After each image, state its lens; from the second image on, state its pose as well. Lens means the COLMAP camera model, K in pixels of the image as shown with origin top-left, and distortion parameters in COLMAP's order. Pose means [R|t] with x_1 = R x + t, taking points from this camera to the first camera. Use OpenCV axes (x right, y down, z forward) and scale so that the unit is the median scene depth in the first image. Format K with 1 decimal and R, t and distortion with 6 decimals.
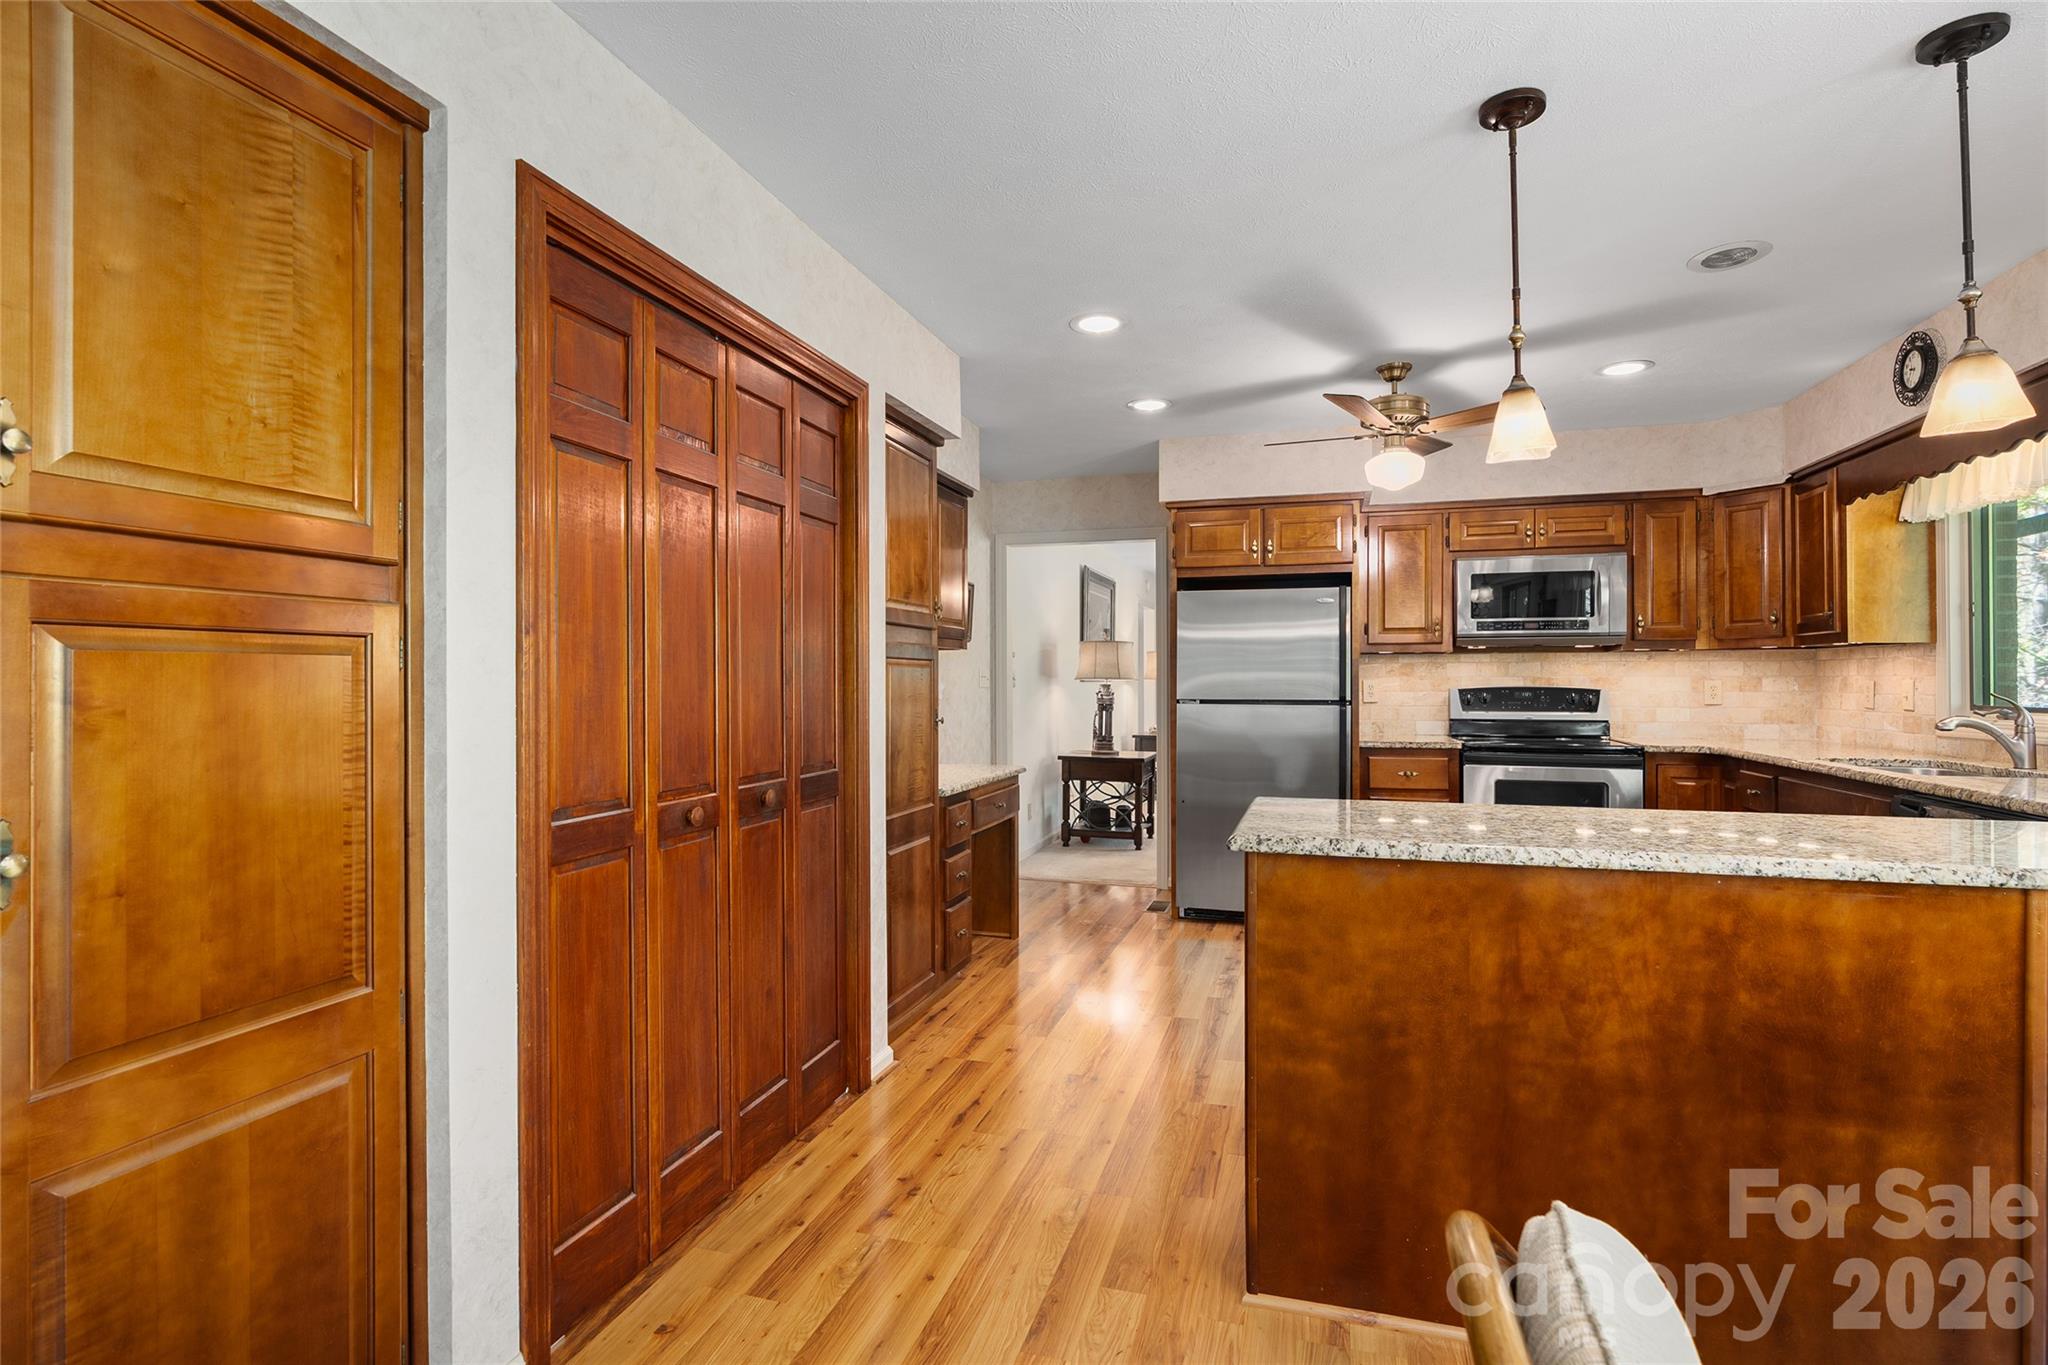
lens RADIAL K [[999.7, 0, 1017.8], [0, 999.7, 679.2], [0, 0, 1]] dist [-0.002249, 0.002037]
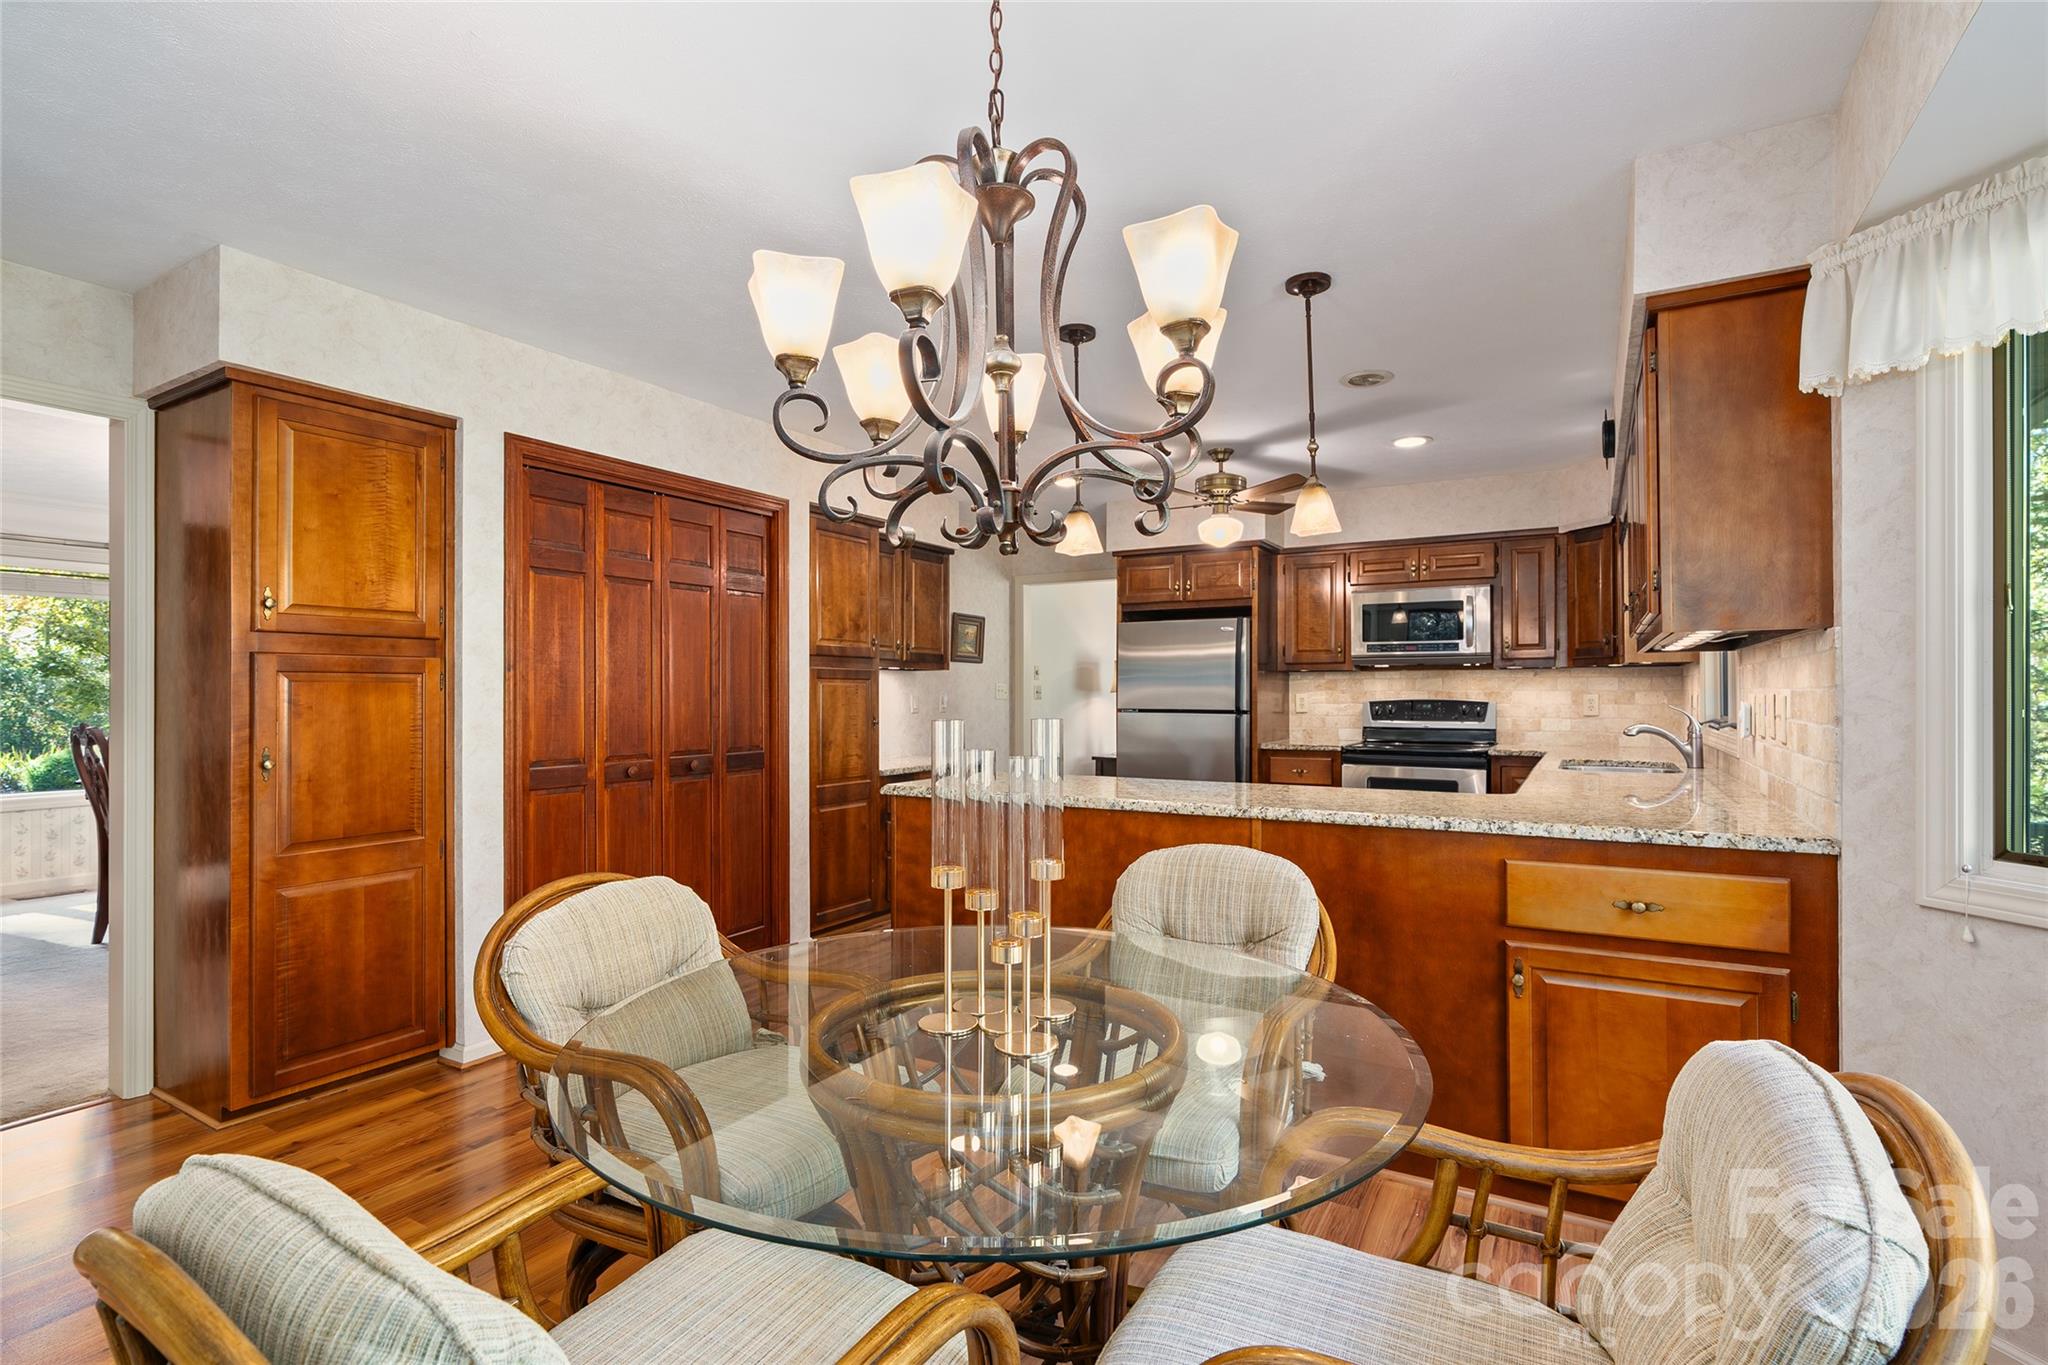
lens RADIAL K [[999.7, 0, 1033.8], [0, 999.7, 687.7], [0, 0, 1]] dist [-0.002249, 0.002037]
pose [[0.972015, -0.000262, -0.234919, 0.367867], [-0.000680, 0.999992, -0.003928, -0.001572], [0.234919, 0.003977, 0.972007, -0.253963]]
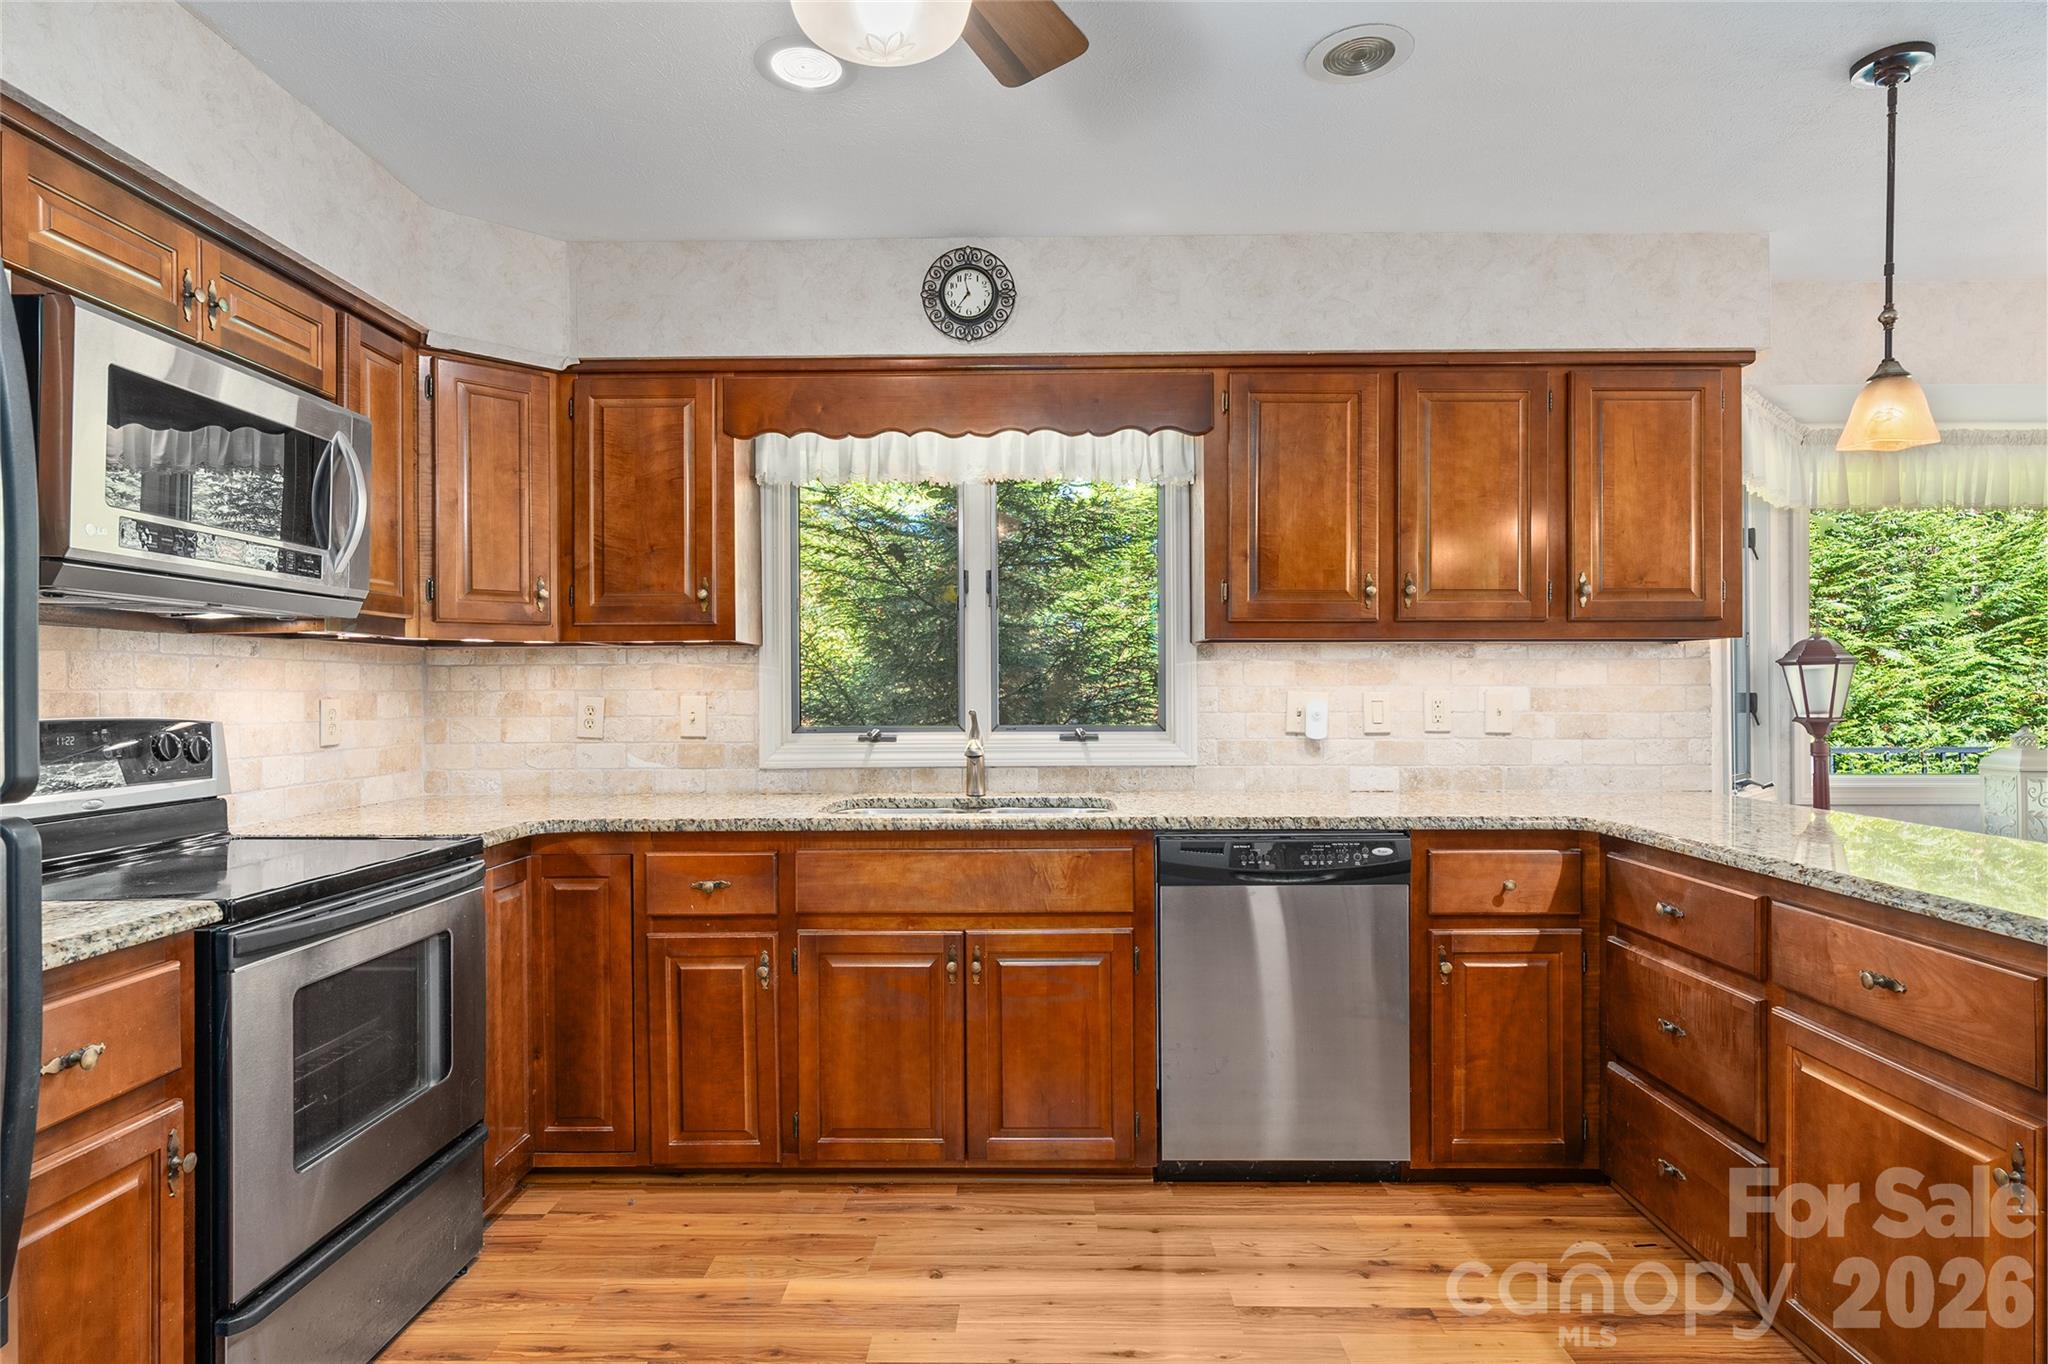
lens RADIAL K [[1108.4, 0, 1021.4], [0, 1108.4, 684.5], [0, 0, 1]] dist [0.001878, 0.000306]
pose [[-0.274844, 0.007149, 0.961462, 0.040555], [0.006017, 0.999966, -0.005715, -0.001044], [-0.961470, 0.004214, -0.274878, 0.831241]]
